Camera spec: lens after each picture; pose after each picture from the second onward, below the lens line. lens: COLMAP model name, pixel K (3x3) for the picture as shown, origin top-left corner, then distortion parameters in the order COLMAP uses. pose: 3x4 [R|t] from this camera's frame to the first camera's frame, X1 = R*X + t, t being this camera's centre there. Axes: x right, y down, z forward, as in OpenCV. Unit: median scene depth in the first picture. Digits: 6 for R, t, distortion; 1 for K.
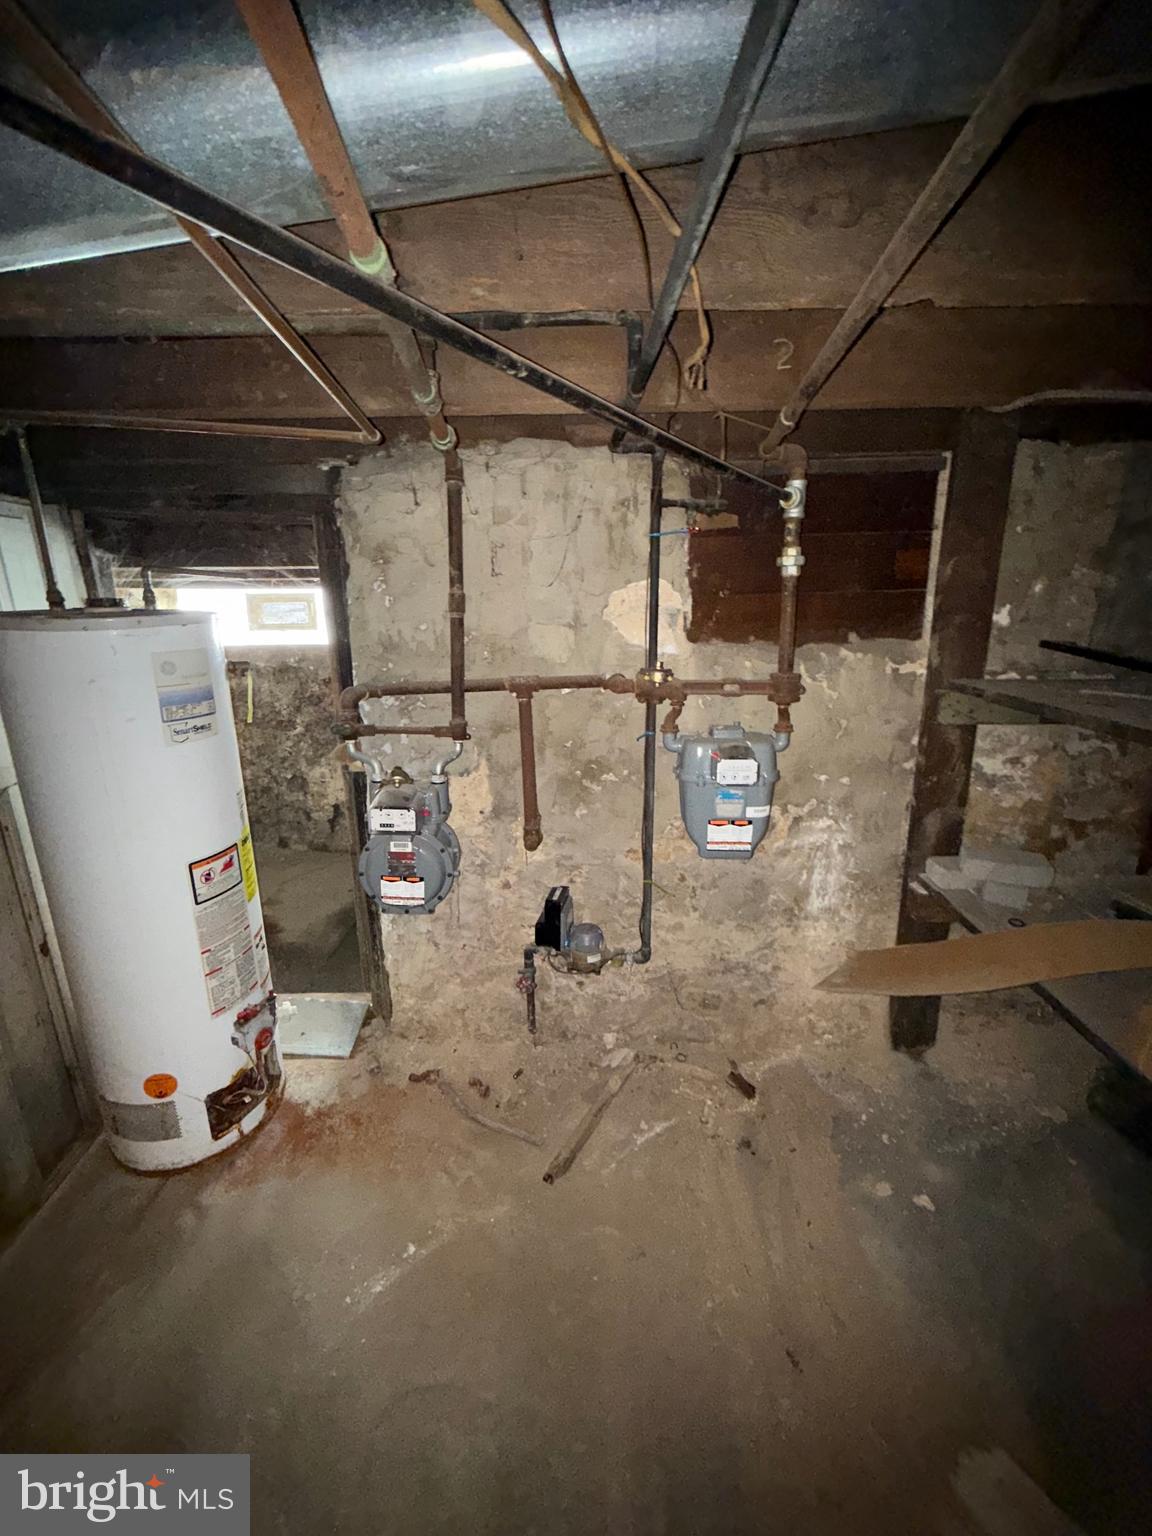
lens RADIAL K [[618.6, 0, 581.1], [0, 618.6, 762.9], [0, 0, 1]] dist [0.011410, 0.000029]
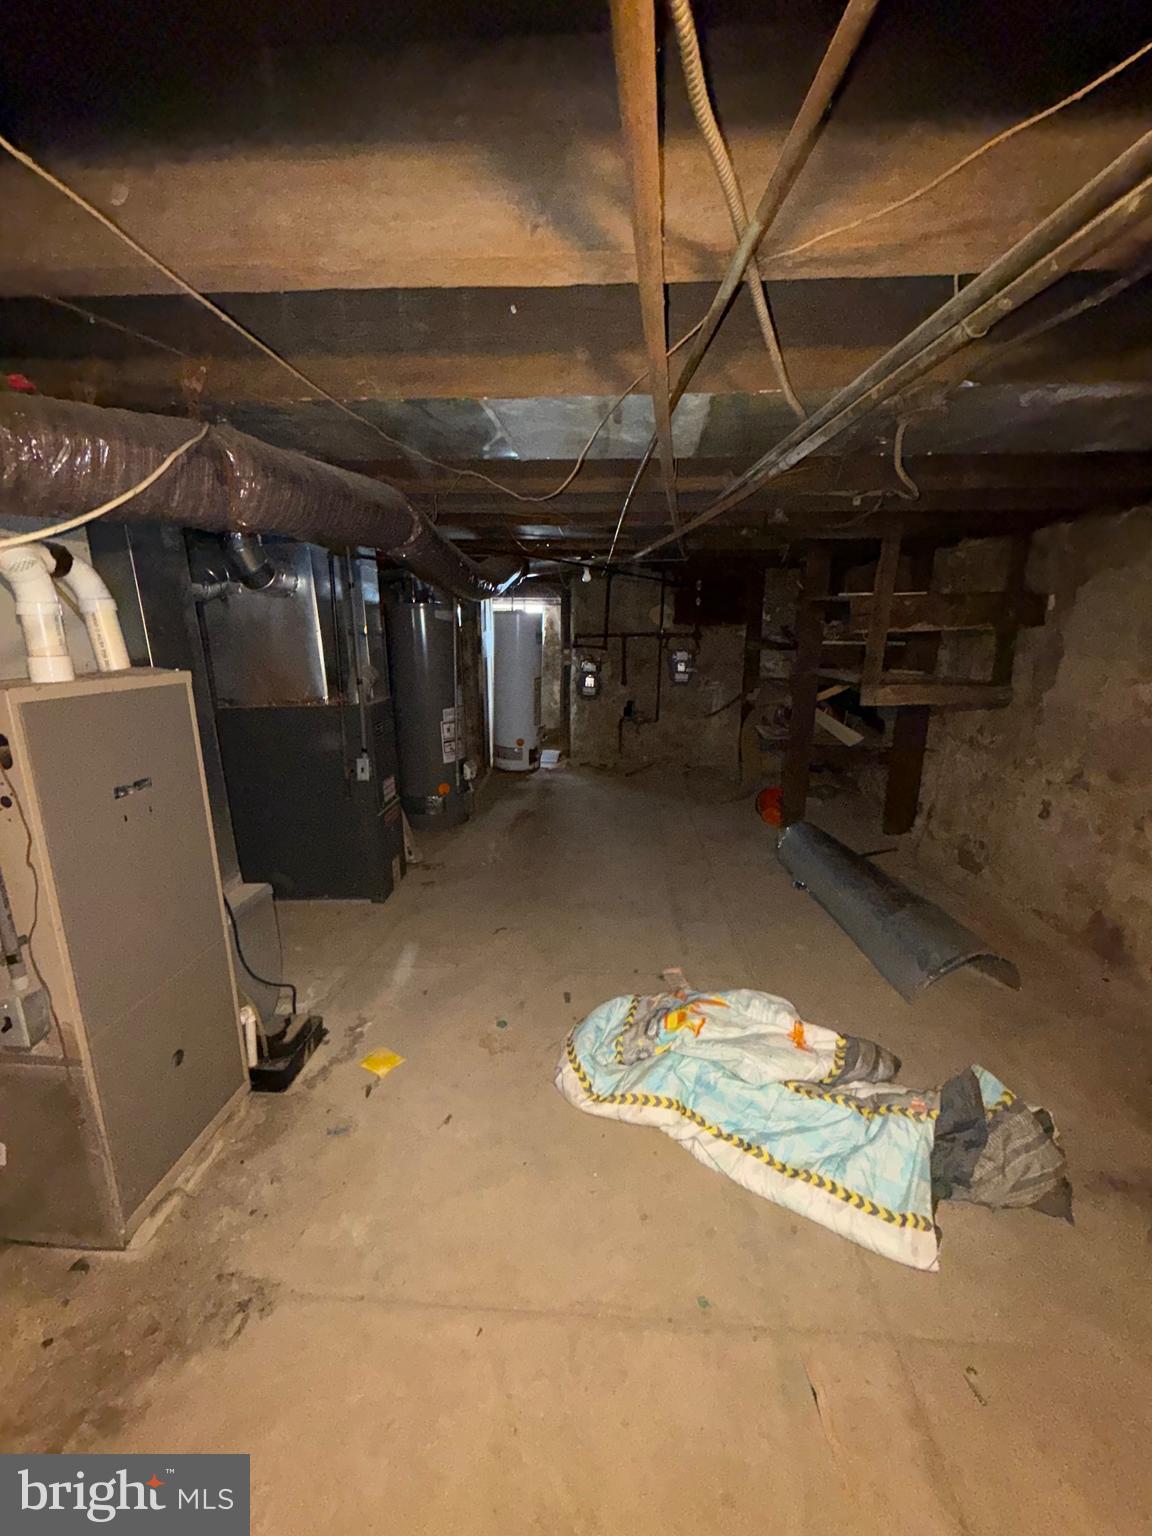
lens RADIAL K [[618.6, 0, 578.8], [0, 618.6, 772.6], [0, 0, 1]] dist [0.011410, 0.000029]
pose [[0.997140, 0.034658, -0.067156, -0.083441], [-0.035265, 0.999347, -0.007865, 0.656578], [0.066840, 0.010211, 0.997711, -2.379124]]
